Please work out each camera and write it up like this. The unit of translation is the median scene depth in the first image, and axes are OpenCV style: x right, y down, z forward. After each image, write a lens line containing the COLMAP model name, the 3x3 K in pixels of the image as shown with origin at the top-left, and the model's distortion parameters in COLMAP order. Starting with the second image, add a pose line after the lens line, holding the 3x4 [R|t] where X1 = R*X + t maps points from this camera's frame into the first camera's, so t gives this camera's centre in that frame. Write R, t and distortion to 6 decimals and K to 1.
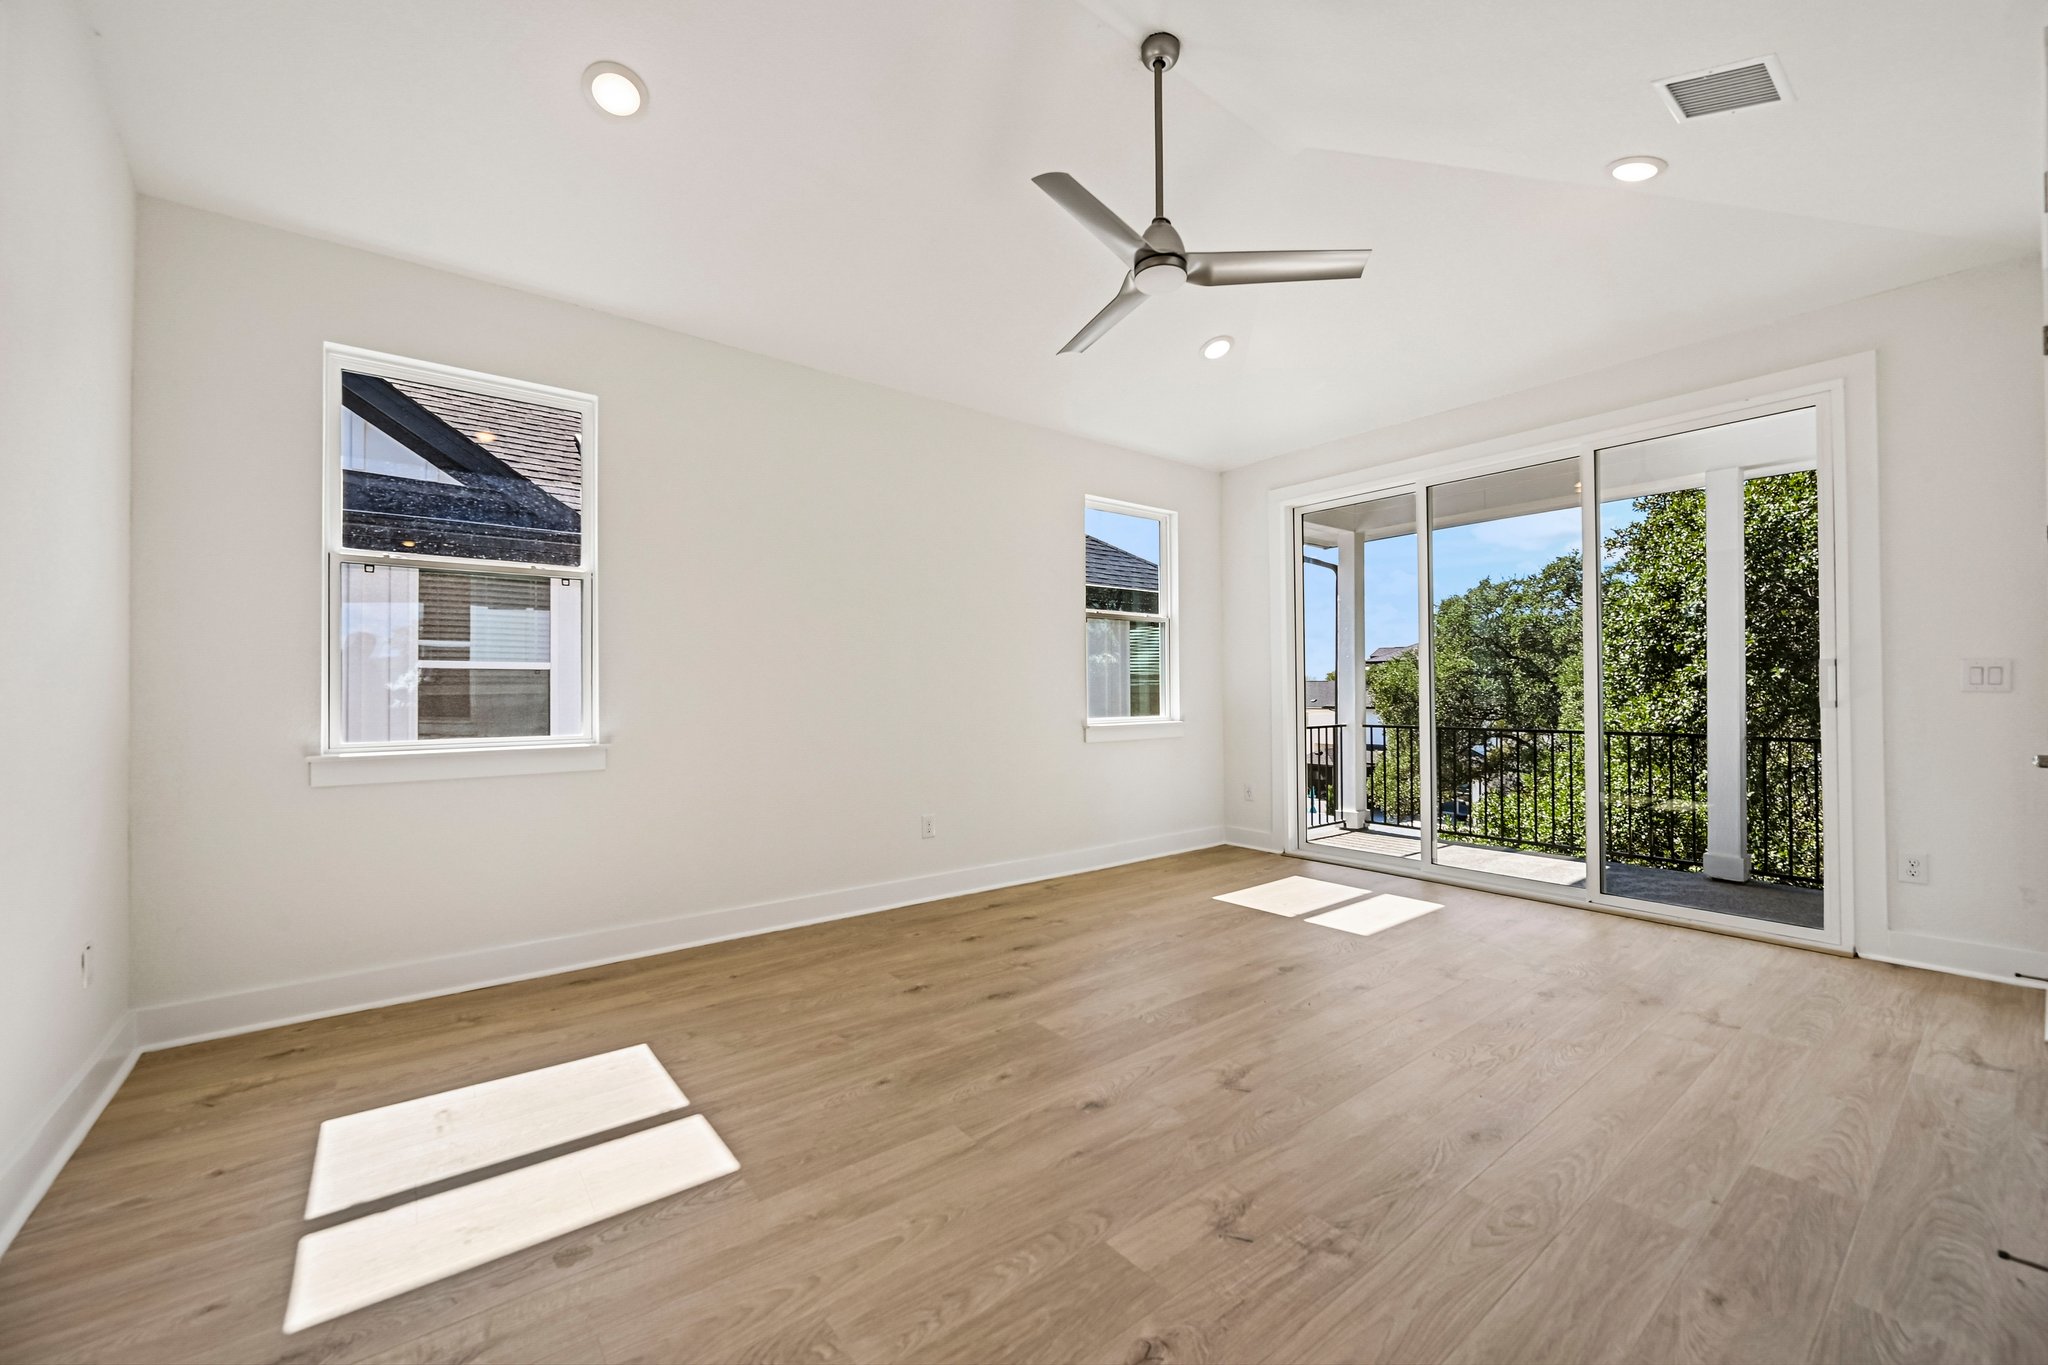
lens RADIAL K [[799.6, 0, 1027.7], [0, 799.6, 685.1], [0, 0, 1]] dist [-0.002472, 0.001205]
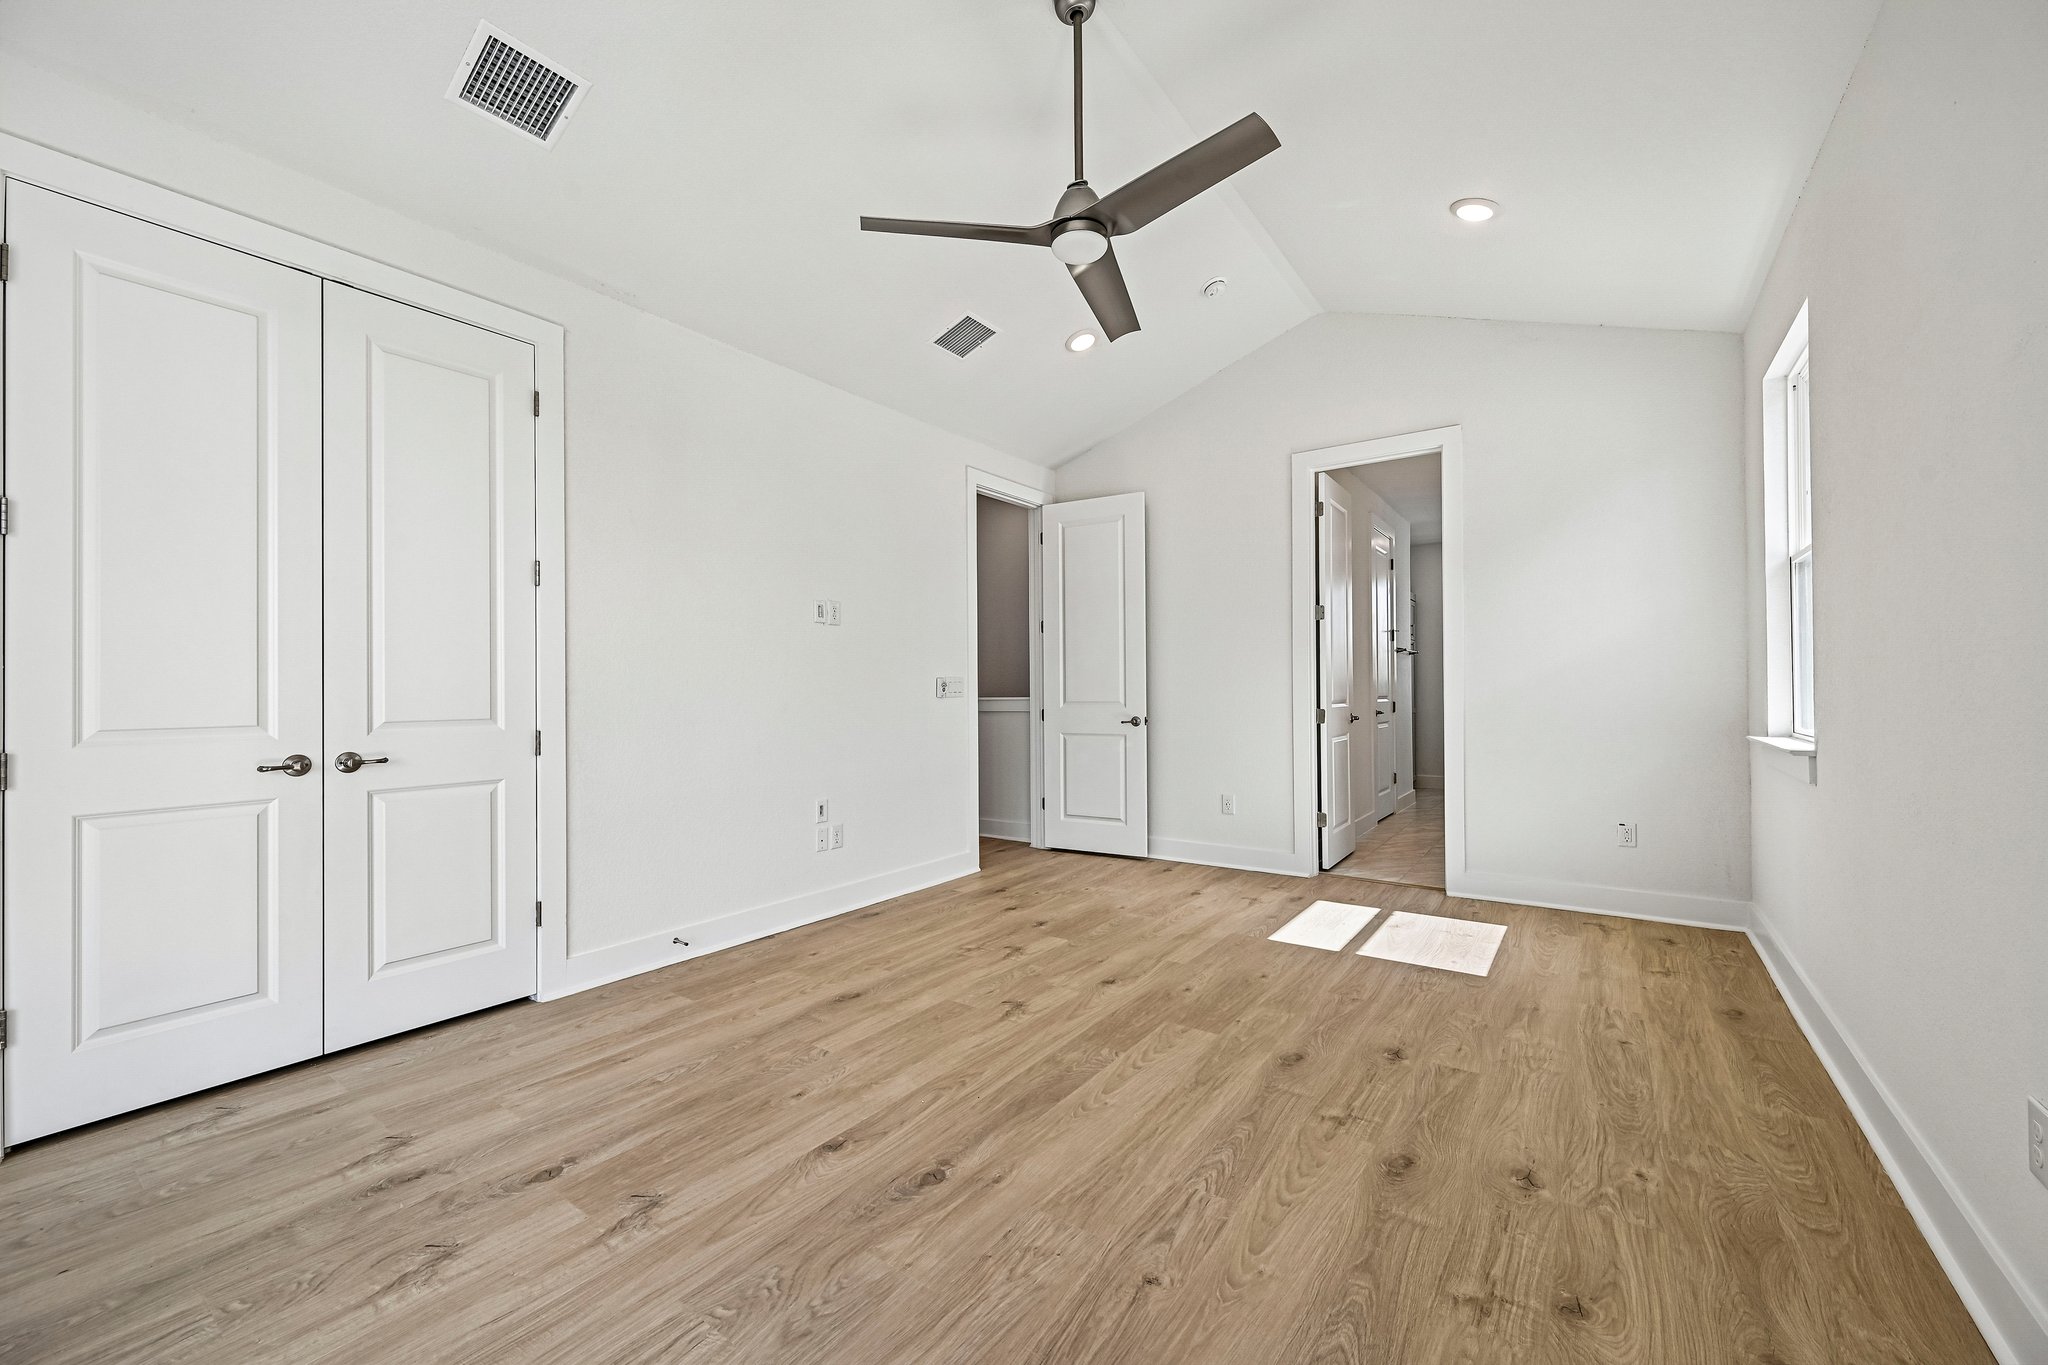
lens RADIAL K [[799.6, 0, 1020.0], [0, 799.6, 679.5], [0, 0, 1]] dist [-0.002472, 0.001205]
pose [[-0.962779, 0.010136, -0.270101, 0.536327], [0.016521, 0.999635, -0.021377, 0.012889], [0.269786, -0.025044, -0.962595, 2.041957]]
